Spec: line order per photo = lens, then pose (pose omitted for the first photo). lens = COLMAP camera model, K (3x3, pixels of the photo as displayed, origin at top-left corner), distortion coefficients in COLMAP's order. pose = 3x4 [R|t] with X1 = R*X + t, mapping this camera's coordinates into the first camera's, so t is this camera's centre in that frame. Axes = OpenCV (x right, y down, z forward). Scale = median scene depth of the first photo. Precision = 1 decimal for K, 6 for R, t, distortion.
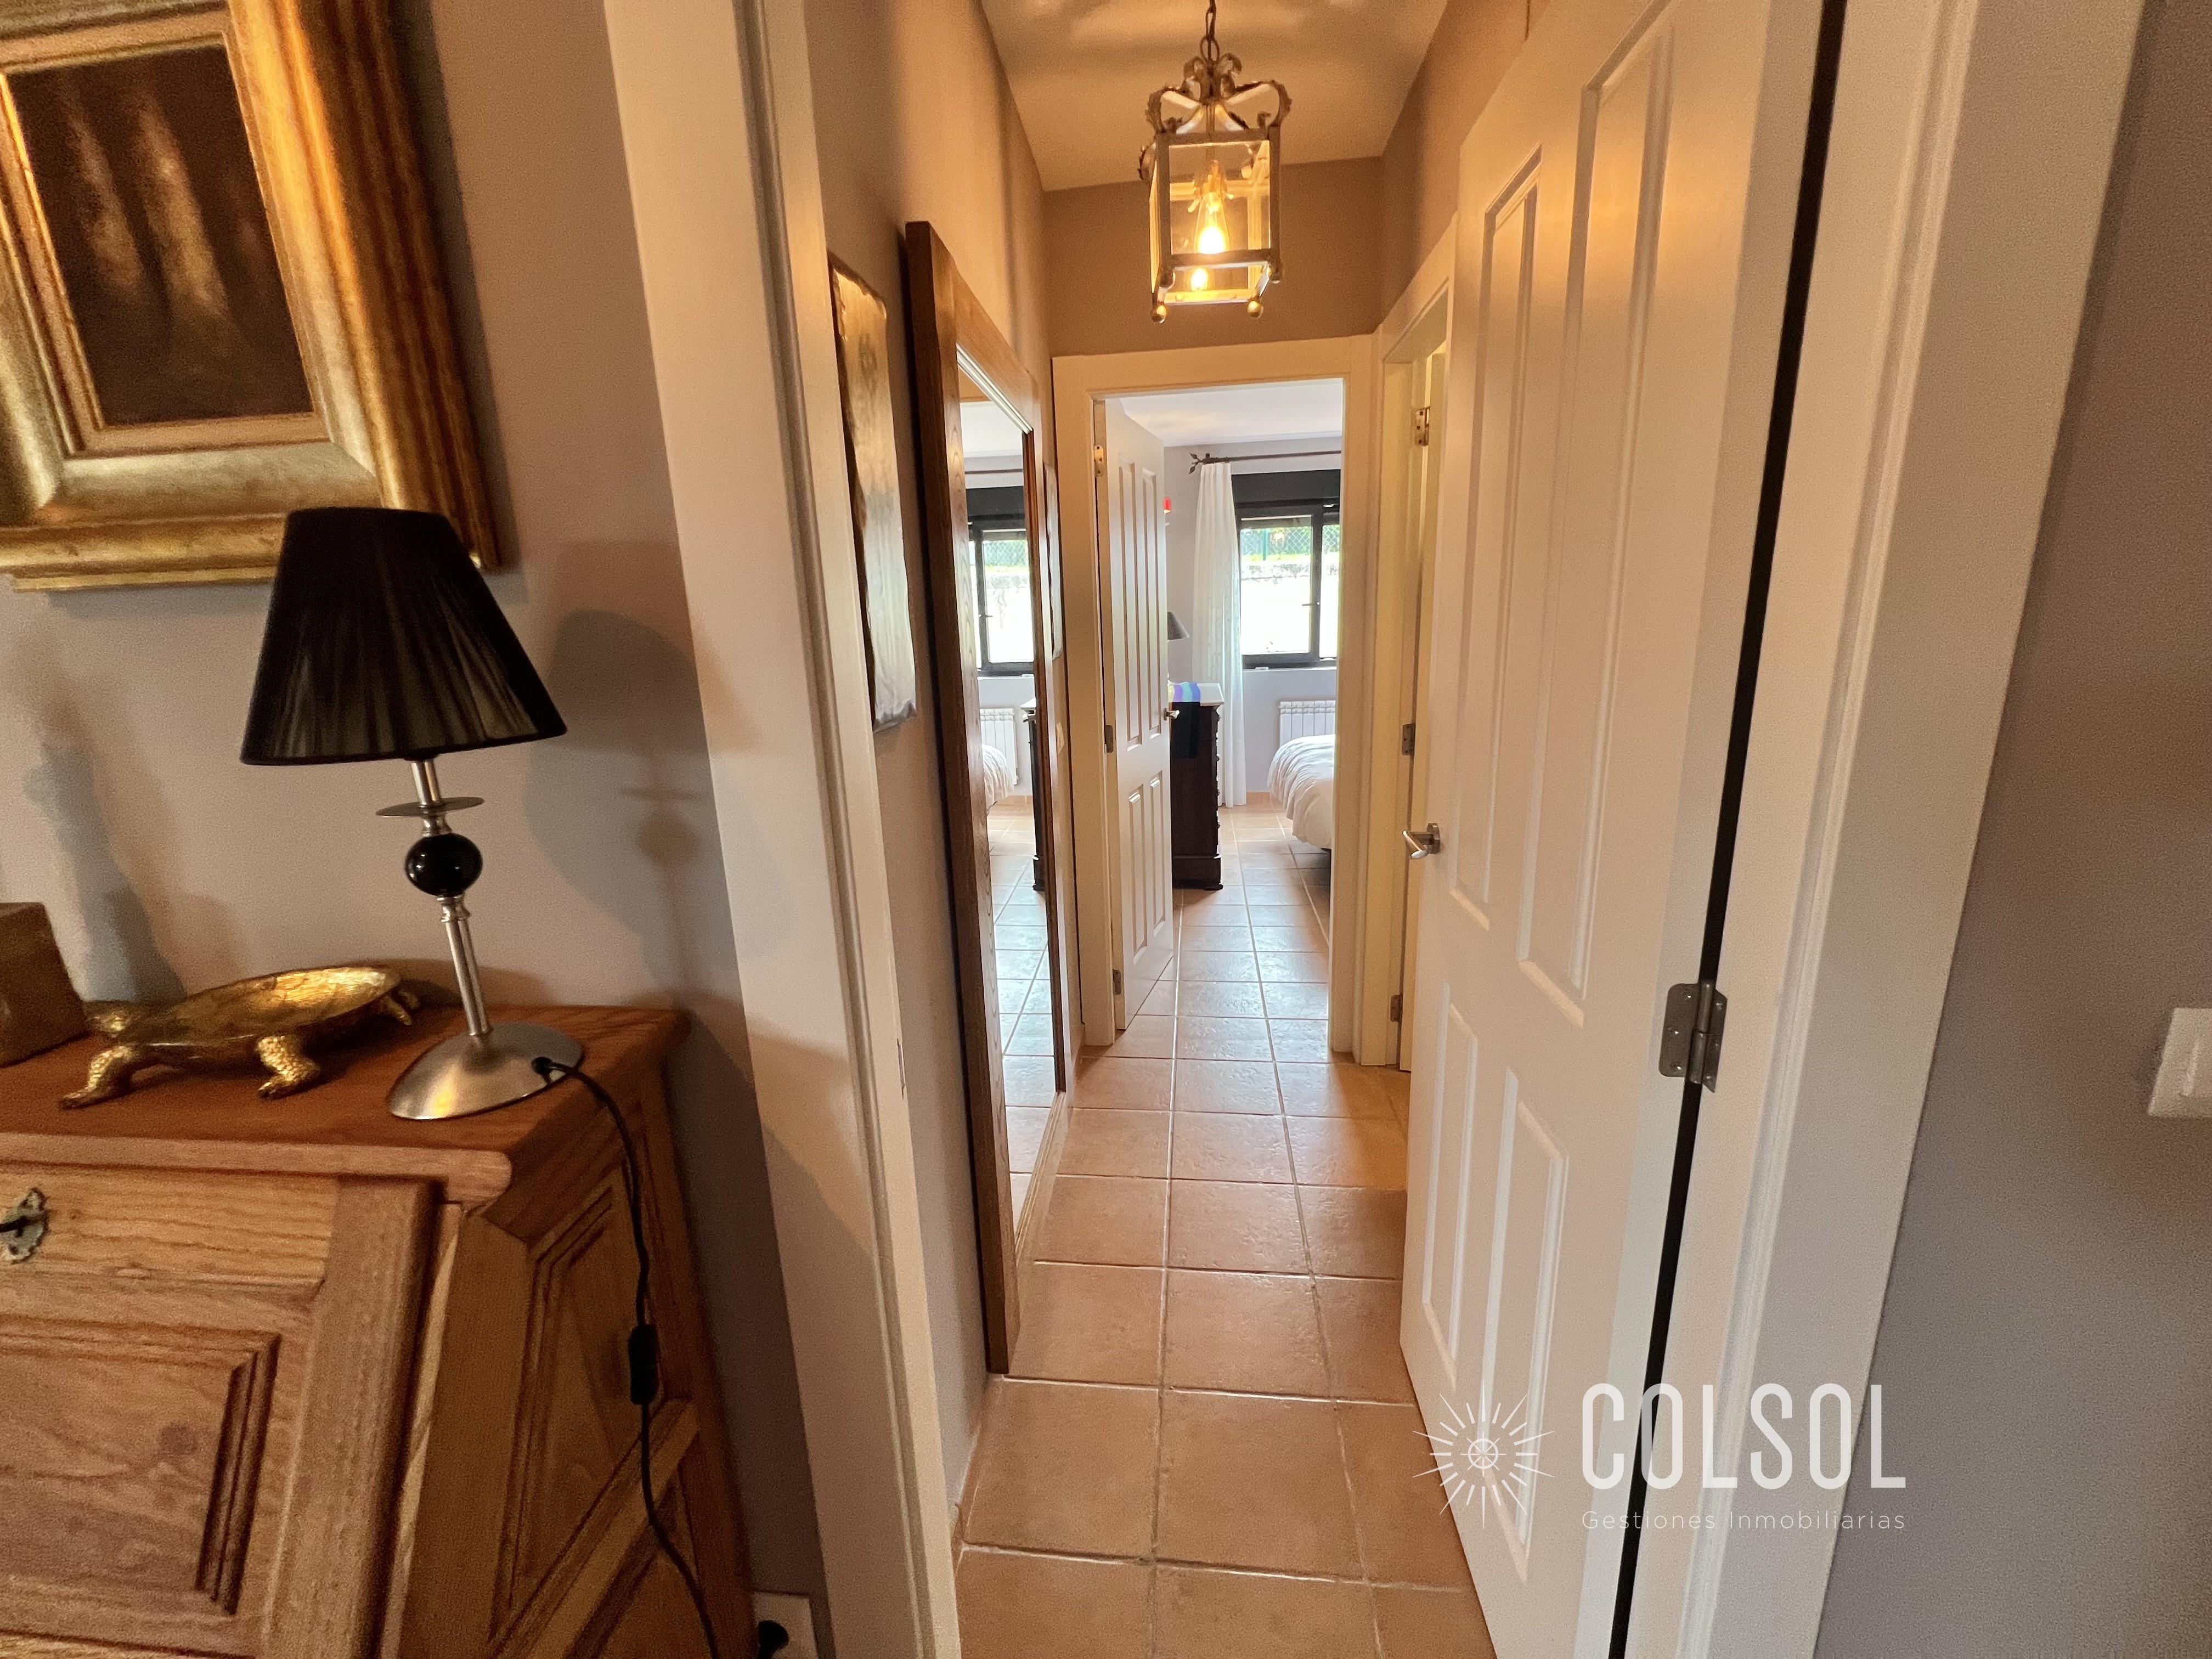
lens RADIAL K [[878.4, 0, 1093.1], [0, 878.4, 827.2], [0, 0, 1]] dist [-0.003440, 0.000367]
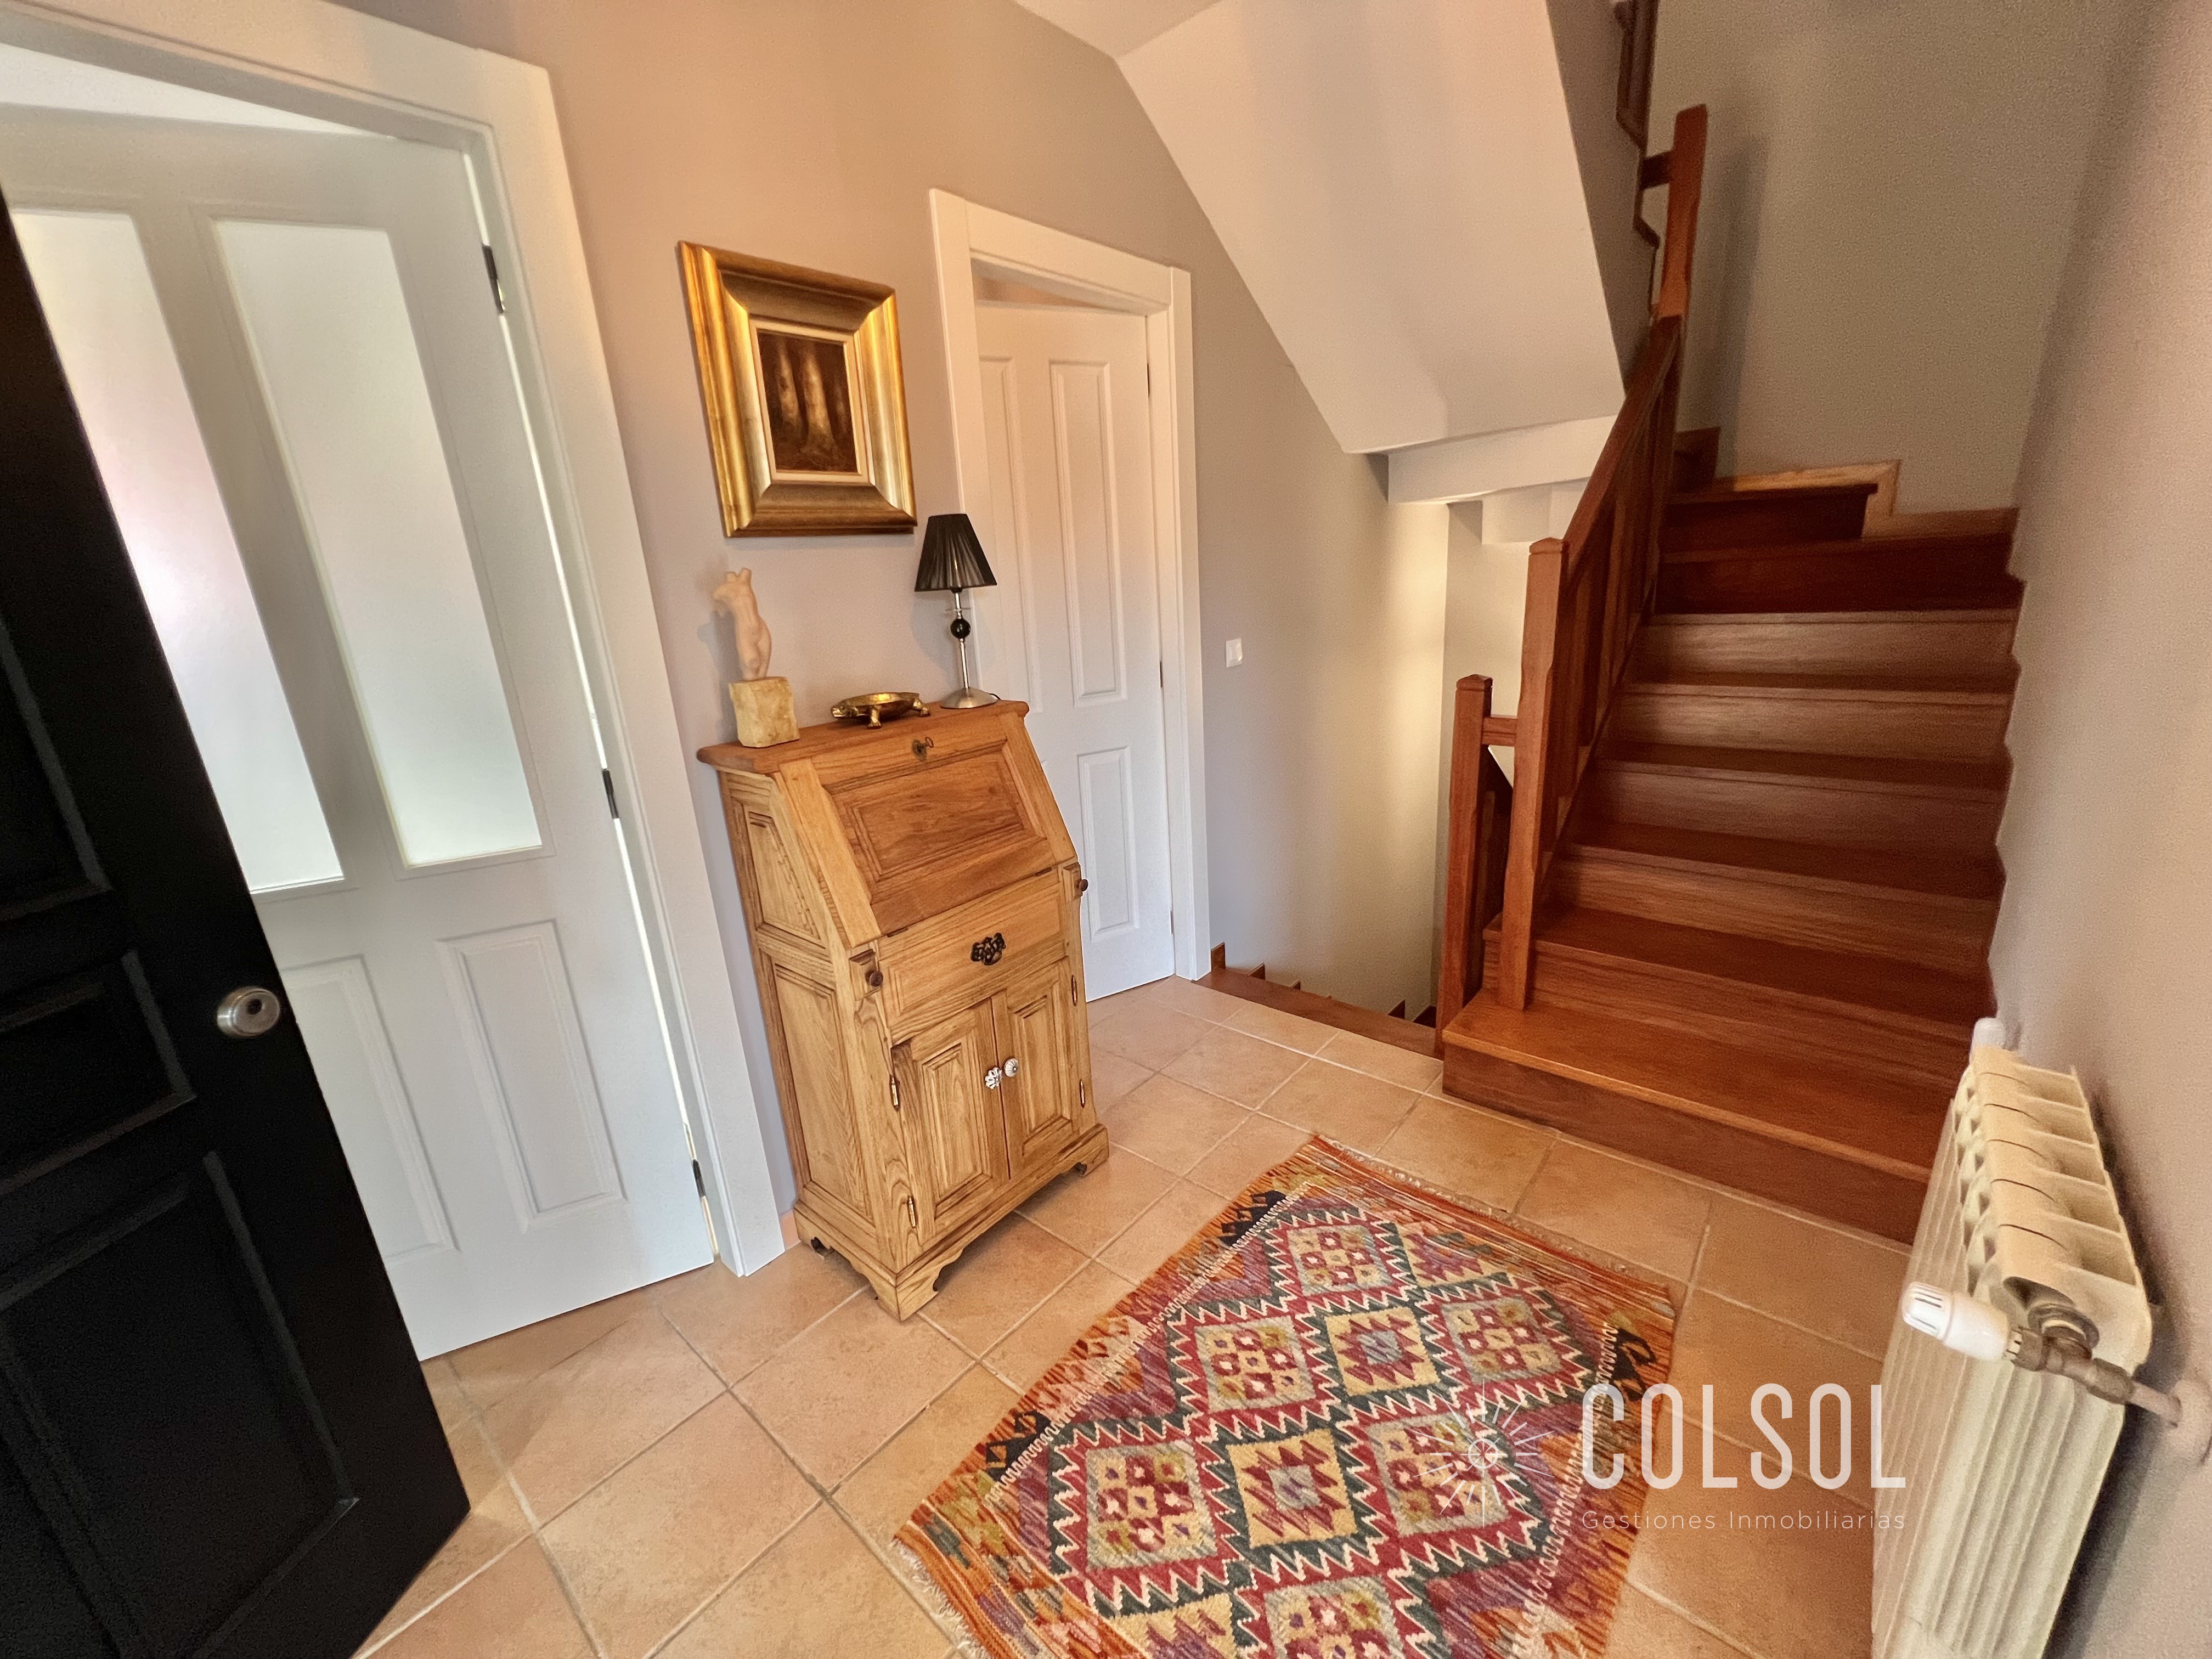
lens RADIAL K [[878.4, 0, 1093.1], [0, 878.4, 827.2], [0, 0, 1]] dist [-0.003440, 0.000367]
pose [[0.571323, -0.239709, 0.784940, -2.932816], [0.239974, 0.963391, 0.119538, 0.436183], [-0.784858, 0.120070, 0.607931, -1.099475]]
